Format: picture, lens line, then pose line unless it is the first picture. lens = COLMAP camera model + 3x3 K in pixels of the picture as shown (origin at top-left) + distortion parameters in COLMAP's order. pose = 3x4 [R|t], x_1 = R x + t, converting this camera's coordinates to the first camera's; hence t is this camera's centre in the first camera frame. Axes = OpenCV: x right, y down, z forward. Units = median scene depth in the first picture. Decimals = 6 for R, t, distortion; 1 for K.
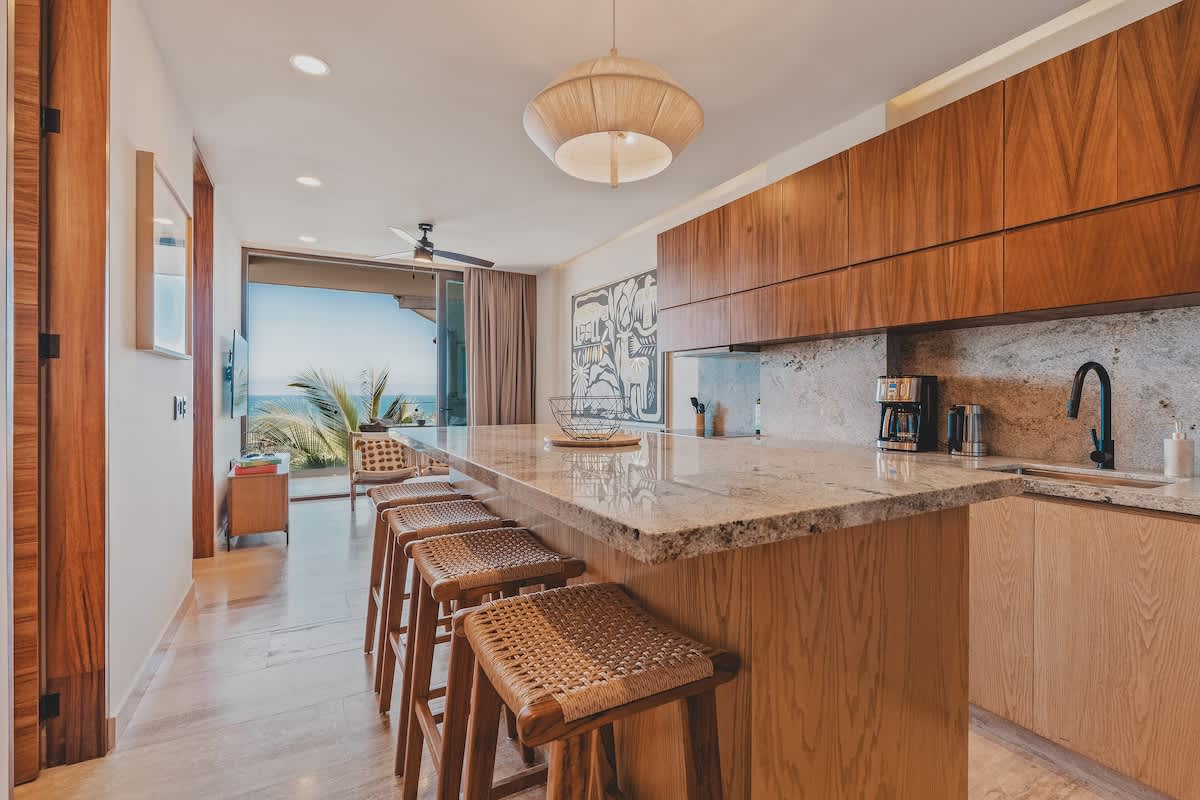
lens RADIAL K [[535.0, 0, 606.0], [0, 535.0, 392.5], [0, 0, 1]] dist [-0.002214, -0.001455]
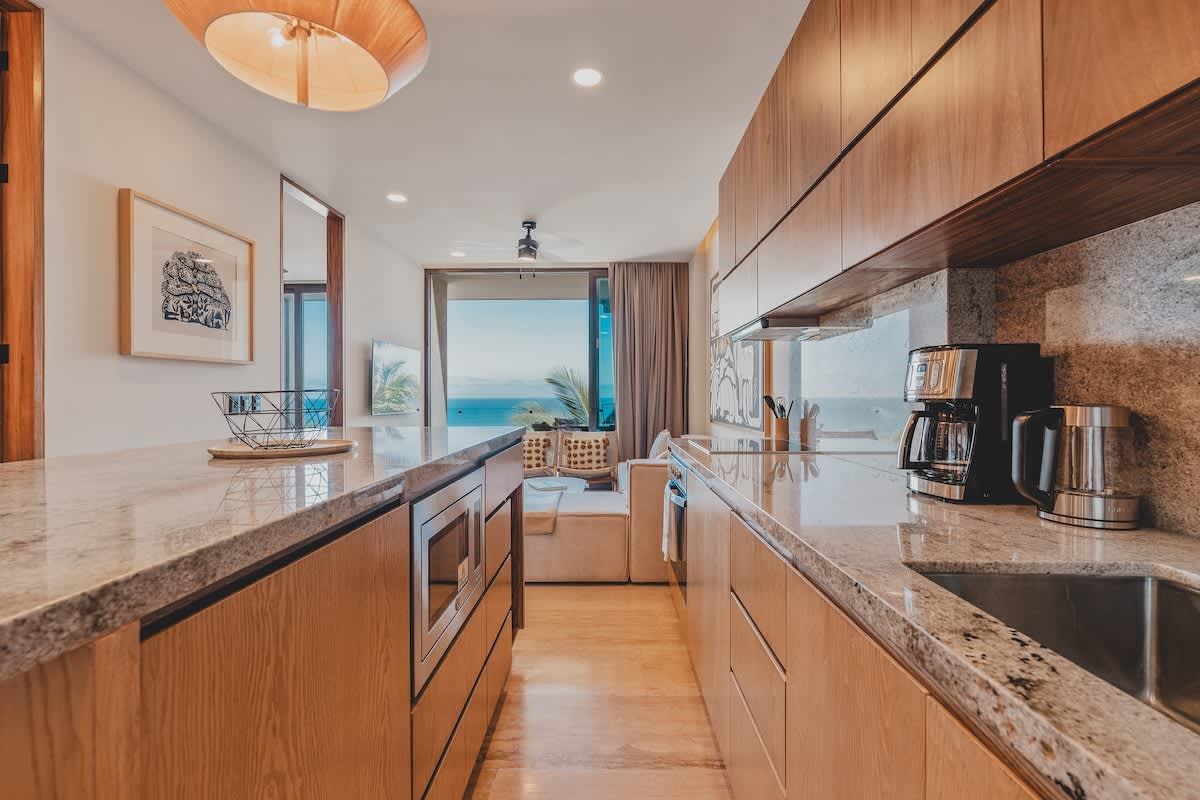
lens RADIAL K [[535.0, 0, 597.4], [0, 535.0, 394.5], [0, 0, 1]] dist [-0.002214, -0.001455]
pose [[0.854281, -0.004339, -0.519793, 0.286603], [0.003892, 0.999991, -0.001951, 0.006782], [0.519796, -0.000356, 0.854290, 0.216989]]
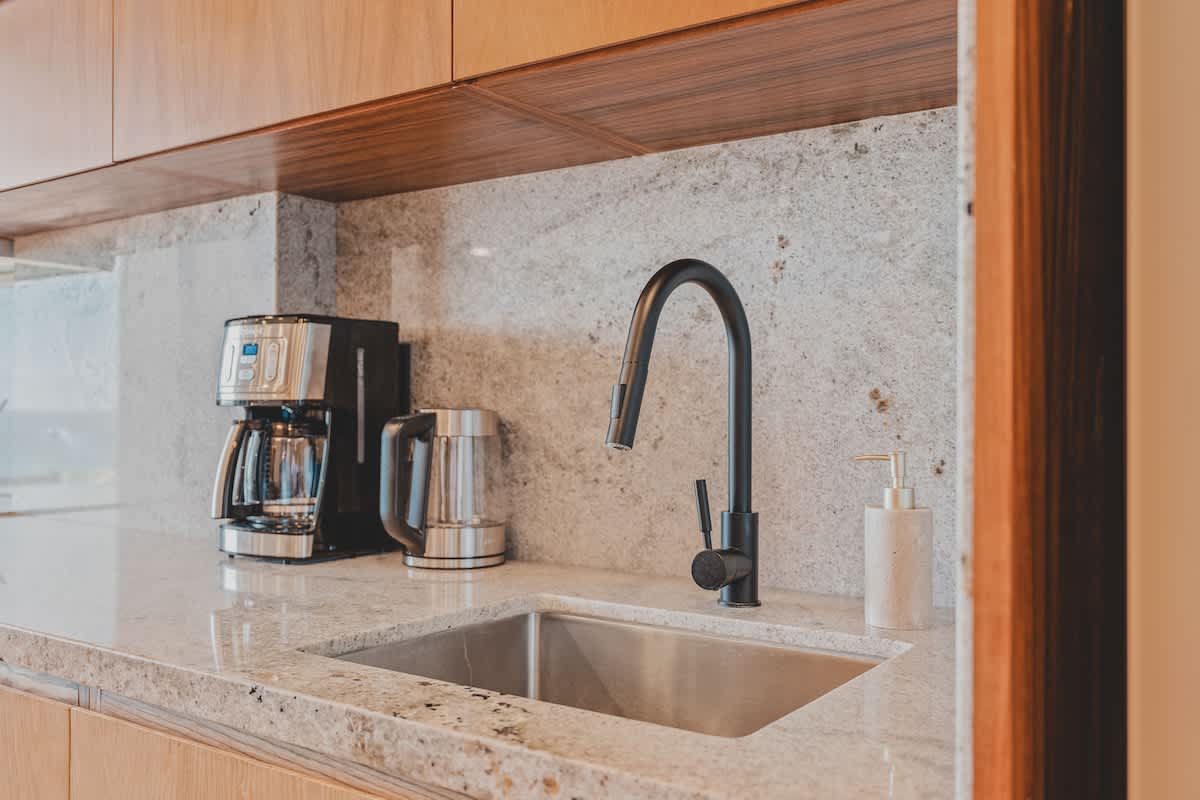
lens RADIAL K [[1077.5, 0, 604.3], [0, 1077.5, 406.3], [0, 0, 1]] dist [0.000586, -0.005379]
pose [[0.908117, 0.002428, 0.418709, 0.246418], [-0.003214, 0.999994, 0.001172, 0.010209], [-0.418703, -0.002410, 0.908120, 0.186156]]
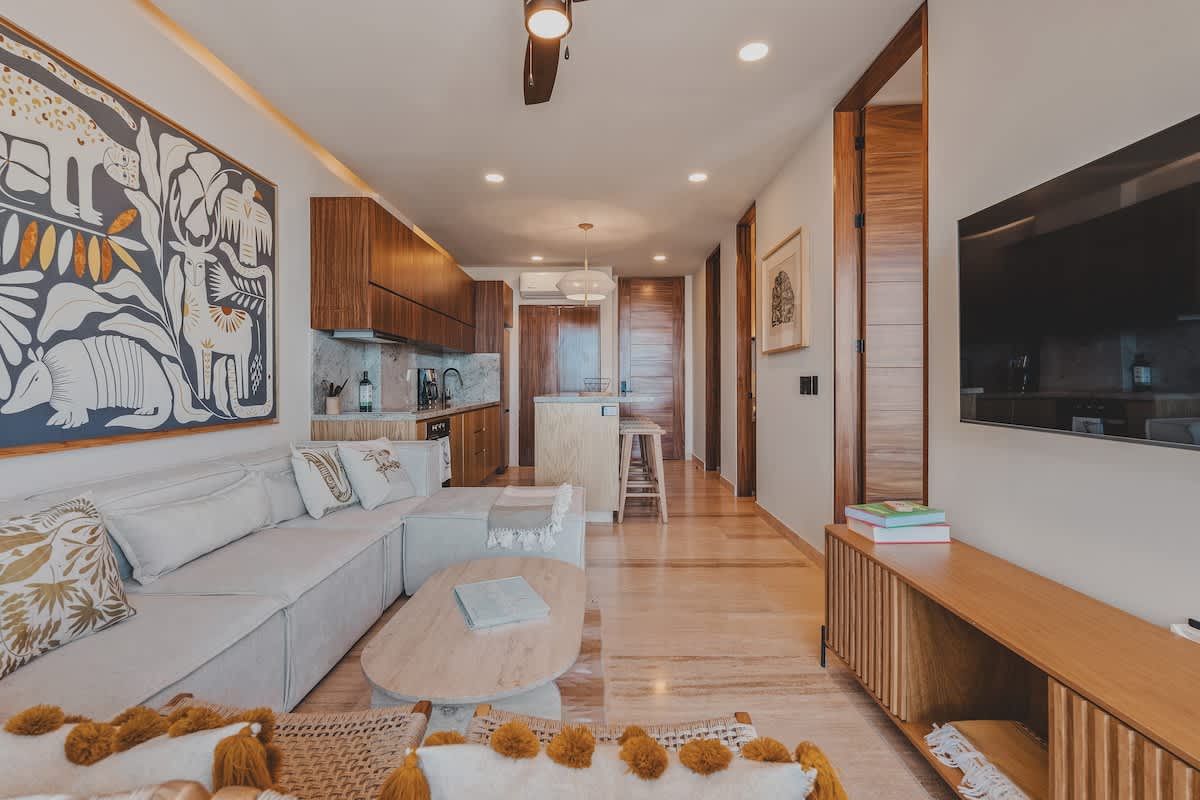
lens RADIAL K [[535.0, 0, 607.4], [0, 535.0, 384.2], [0, 0, 1]] dist [-0.002214, -0.001455]
pose [[-0.869770, -0.000574, 0.493457, -0.575155], [-0.000959, 0.999999, -0.000528, 0.014803], [-0.493457, -0.000932, -0.869770, 1.321777]]
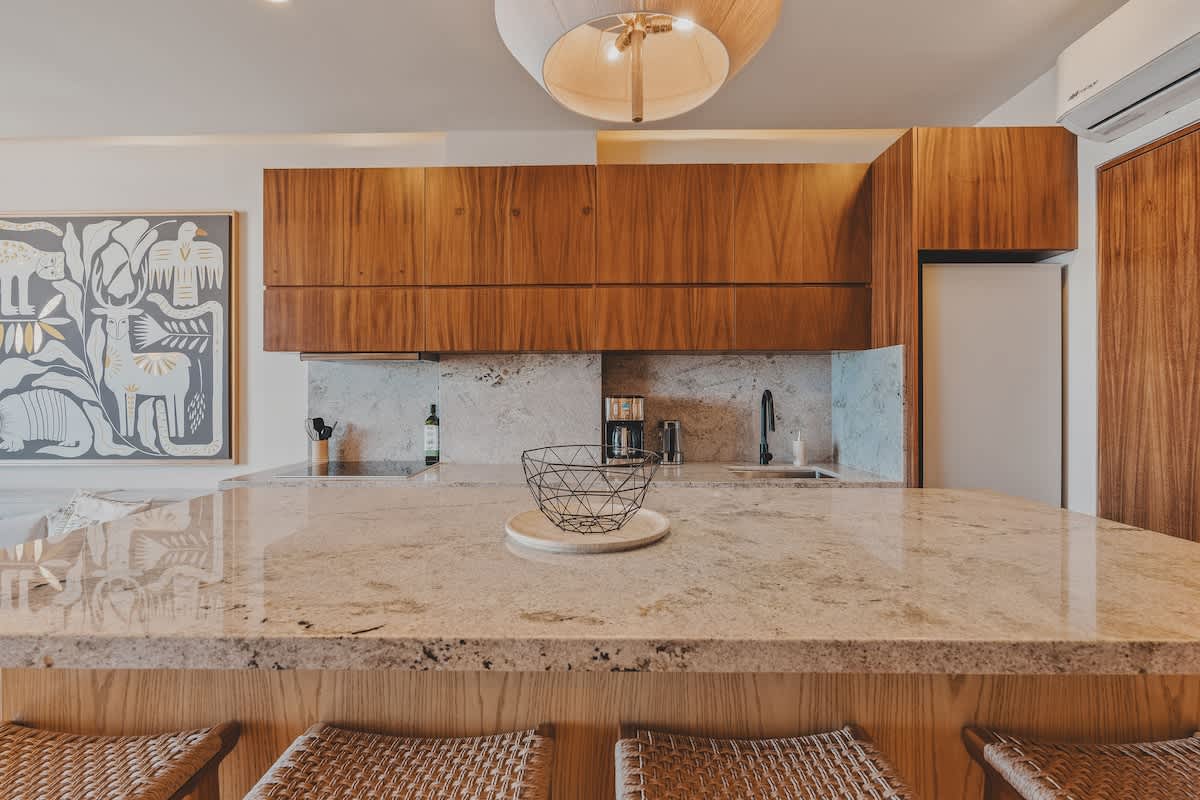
lens RADIAL K [[574.2, 0, 600.9], [0, 574.2, 394.0], [0, 0, 1]] dist [-0.001960, -0.001669]
pose [[0.513280, -0.001932, 0.858219, -0.245840], [0.001037, 0.999998, 0.001632, -0.019480], [-0.858221, 0.000052, 0.513281, 0.243413]]
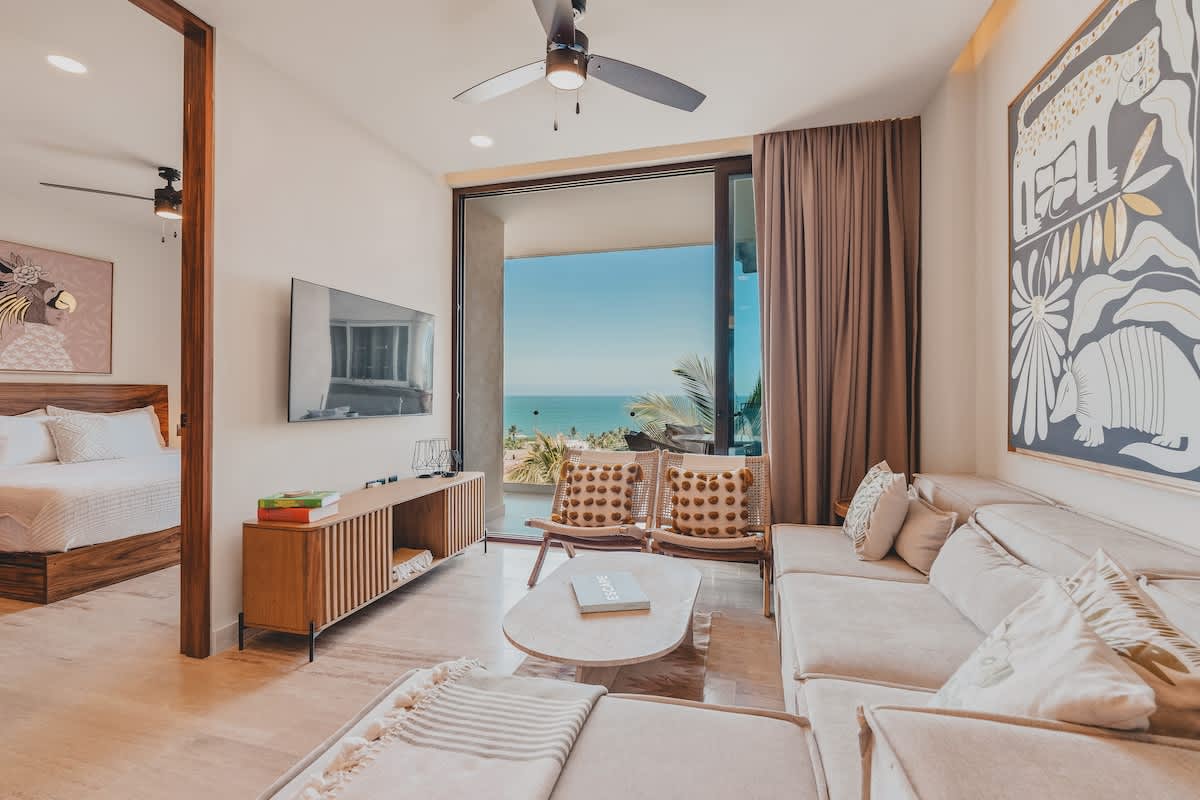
lens RADIAL K [[535.0, 0, 600.8], [0, 535.0, 391.1], [0, 0, 1]] dist [-0.002214, -0.001455]
pose [[0.699181, -0.005932, -0.714920, -0.001258], [0.004547, 0.999982, -0.003851, 0.012087], [0.714930, -0.000559, 0.699196, 0.708166]]
